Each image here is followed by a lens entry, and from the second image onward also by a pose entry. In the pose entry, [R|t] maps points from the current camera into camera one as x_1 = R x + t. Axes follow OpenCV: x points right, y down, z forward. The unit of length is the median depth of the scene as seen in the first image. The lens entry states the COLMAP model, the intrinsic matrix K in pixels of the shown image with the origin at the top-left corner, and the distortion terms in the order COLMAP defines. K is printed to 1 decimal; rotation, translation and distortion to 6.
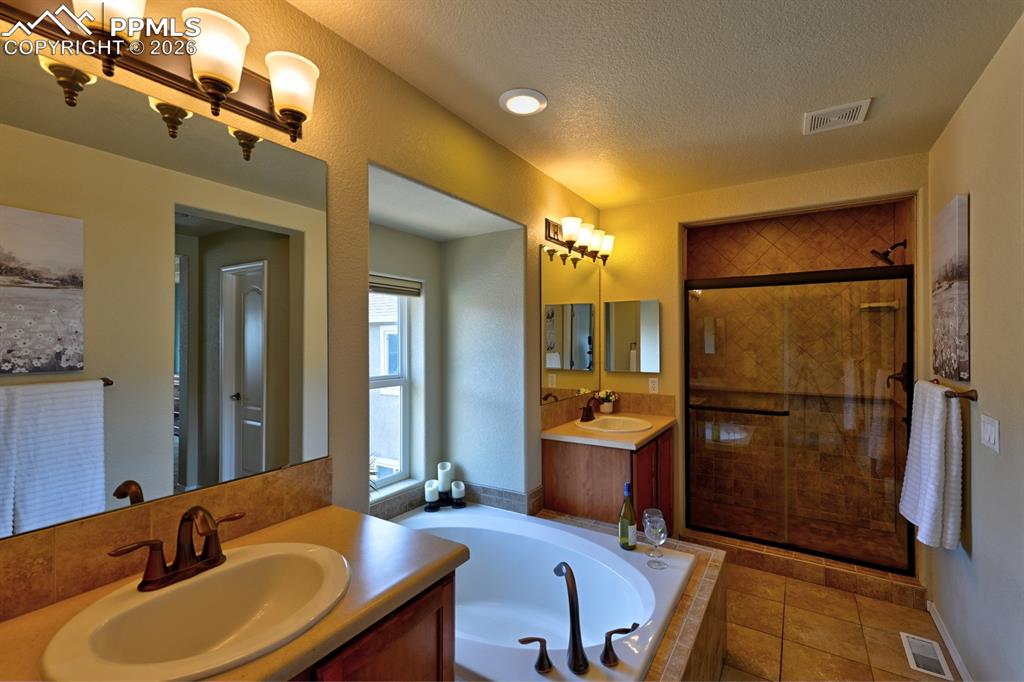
lens RADIAL K [[439.6, 0, 512.0], [0, 439.6, 341.0], [0, 0, 1]] dist [0.011403, 0.000098]
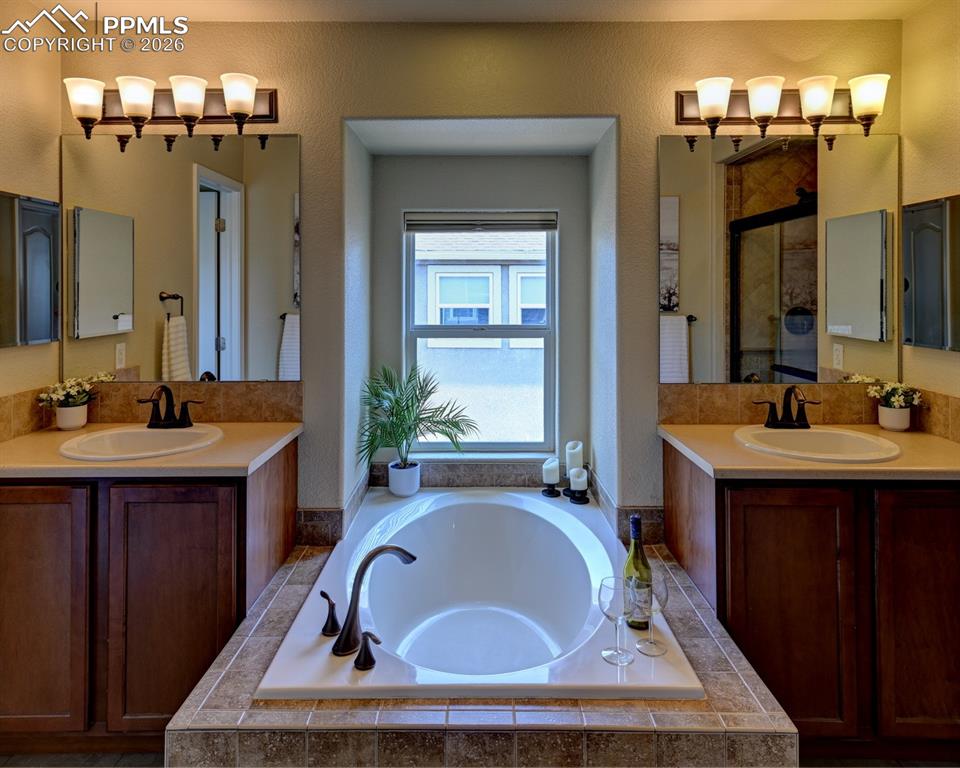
lens RADIAL K [[607.8, 0, 479.0], [0, 607.8, 285.7], [0, 0, 1]] dist [0.004353, 0.000878]
pose [[0.536290, -0.000143, -0.844034, 0.714748], [0.000063, 1.000000, -0.000129, 0.002549], [0.844034, 0.000016, 0.536290, 0.307010]]
